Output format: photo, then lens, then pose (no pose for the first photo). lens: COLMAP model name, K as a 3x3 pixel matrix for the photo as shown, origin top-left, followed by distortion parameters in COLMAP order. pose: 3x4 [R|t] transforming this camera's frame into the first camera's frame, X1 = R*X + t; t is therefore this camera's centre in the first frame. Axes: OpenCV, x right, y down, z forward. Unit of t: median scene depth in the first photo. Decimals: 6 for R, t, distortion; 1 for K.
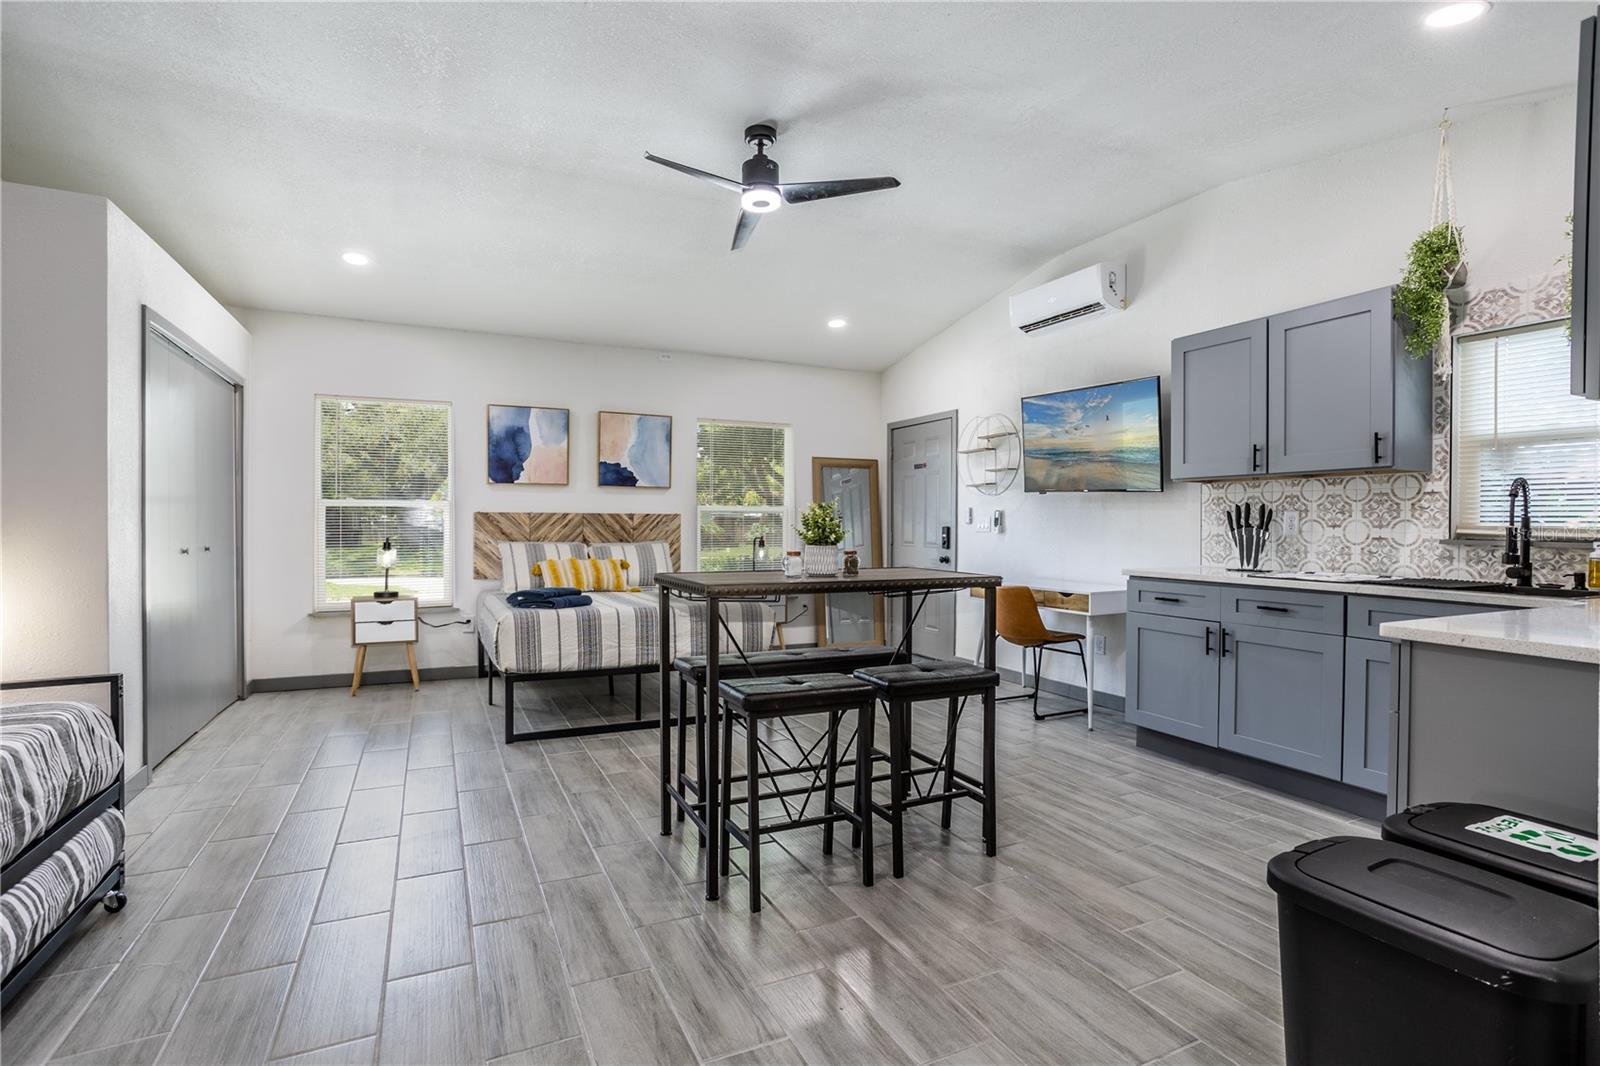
lens RADIAL K [[772.9, 0, 800.0], [0, 772.9, 524.9], [0, 0, 1]] dist [-0.043240, 0.025958]
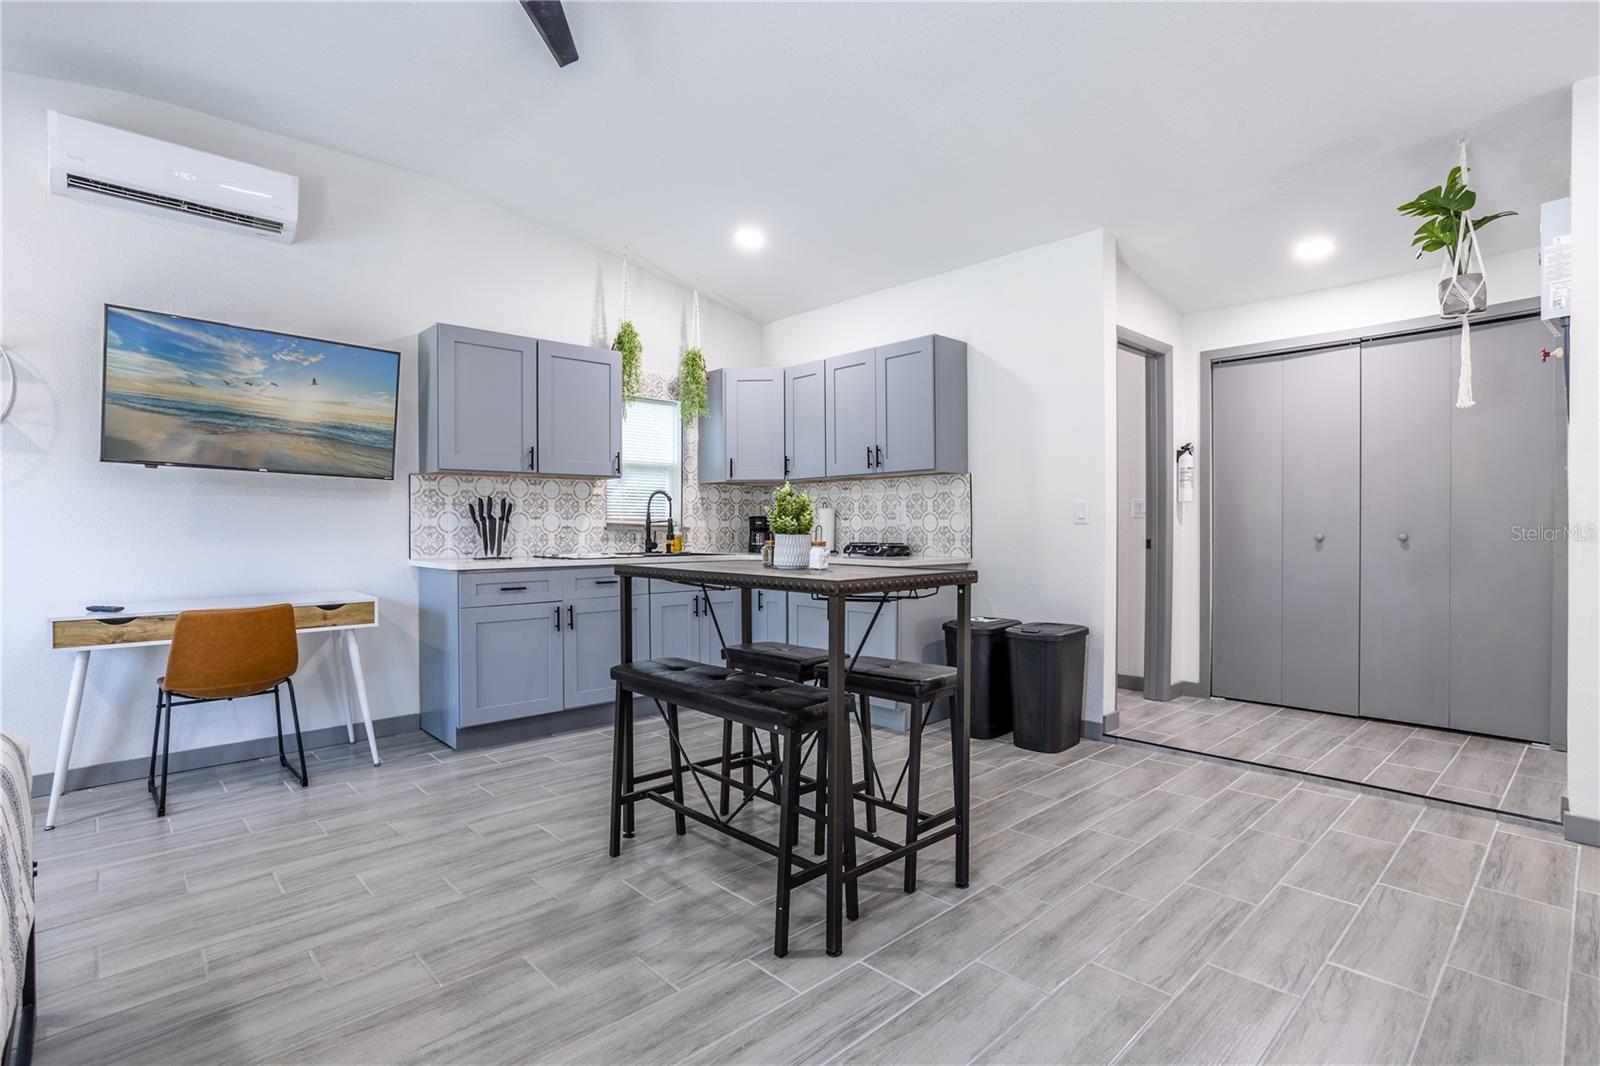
lens RADIAL K [[784.8, 0, 800.0], [0, 784.8, 533.0], [0, 0, 1]] dist [-0.040920, 0.027371]
pose [[-0.297274, -0.014561, 0.954681, -0.622087], [0.001856, 0.999873, 0.015828, 0.006301], [-0.954790, 0.006477, -0.297210, 0.919936]]
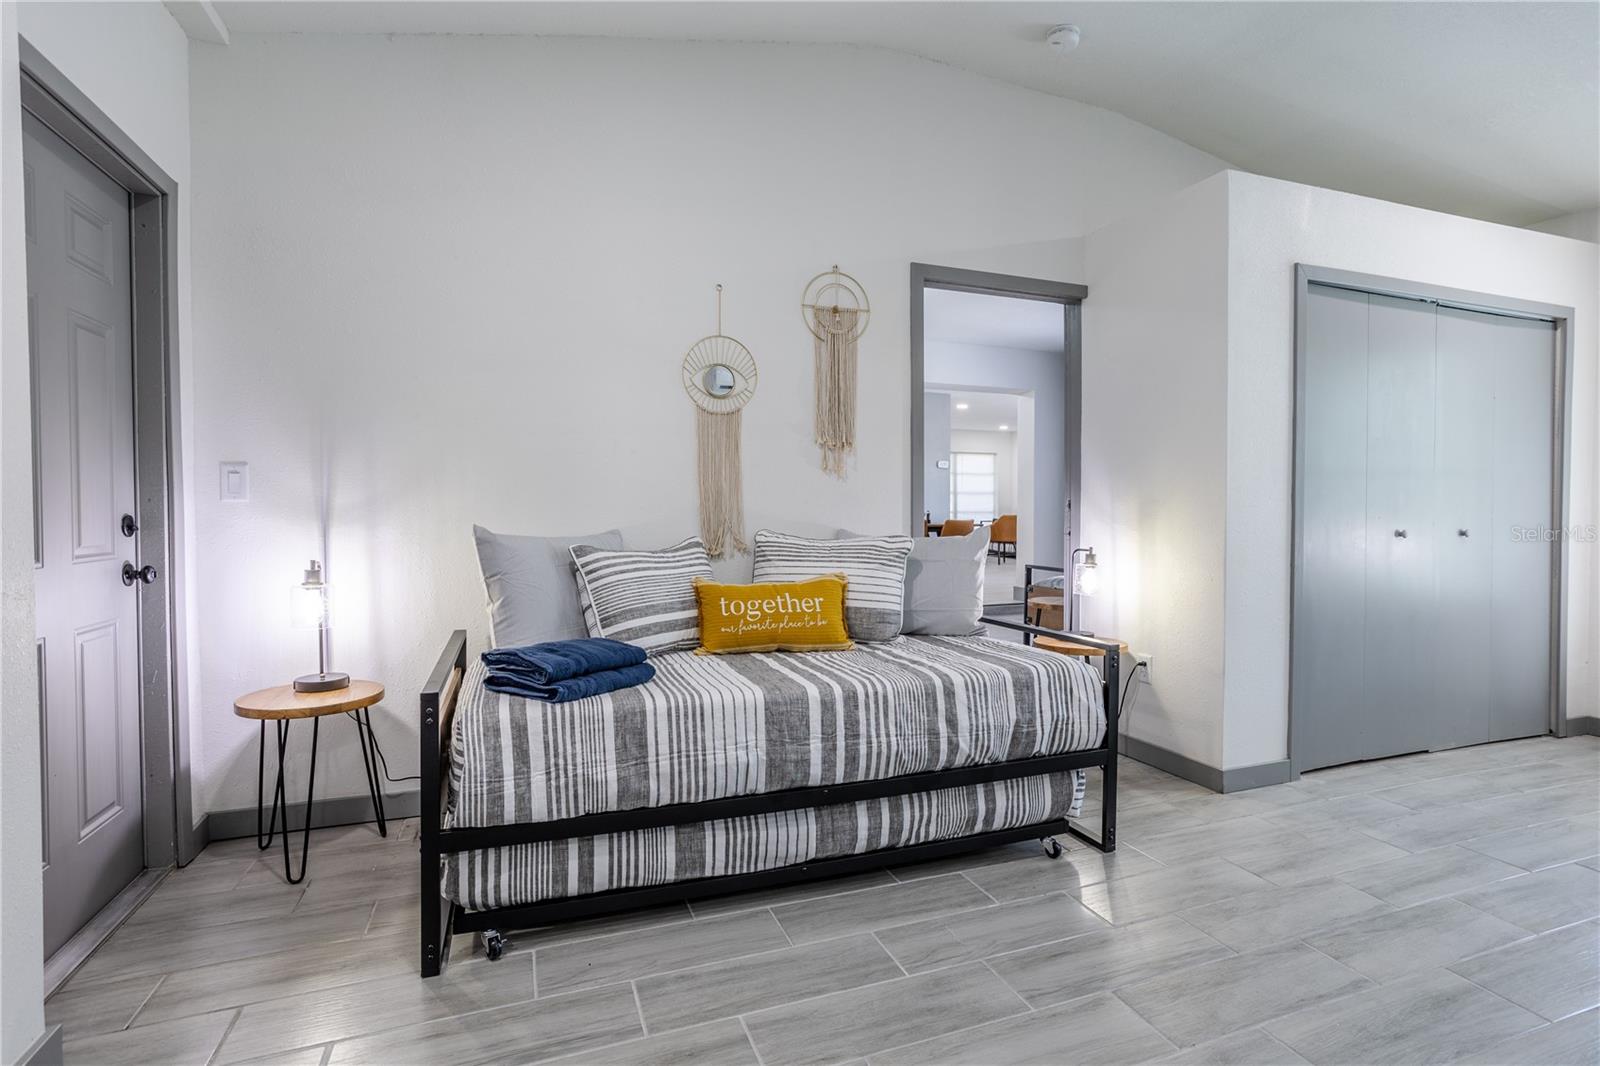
lens RADIAL K [[772.9, 0, 800.0], [0, 772.9, 524.9], [0, 0, 1]] dist [-0.043240, 0.025958]
pose [[-0.083202, 0.016770, -0.996392, 0.095236], [-0.004436, 0.999842, 0.017198, 0.013631], [0.996523, 0.005851, -0.083114, 0.415837]]
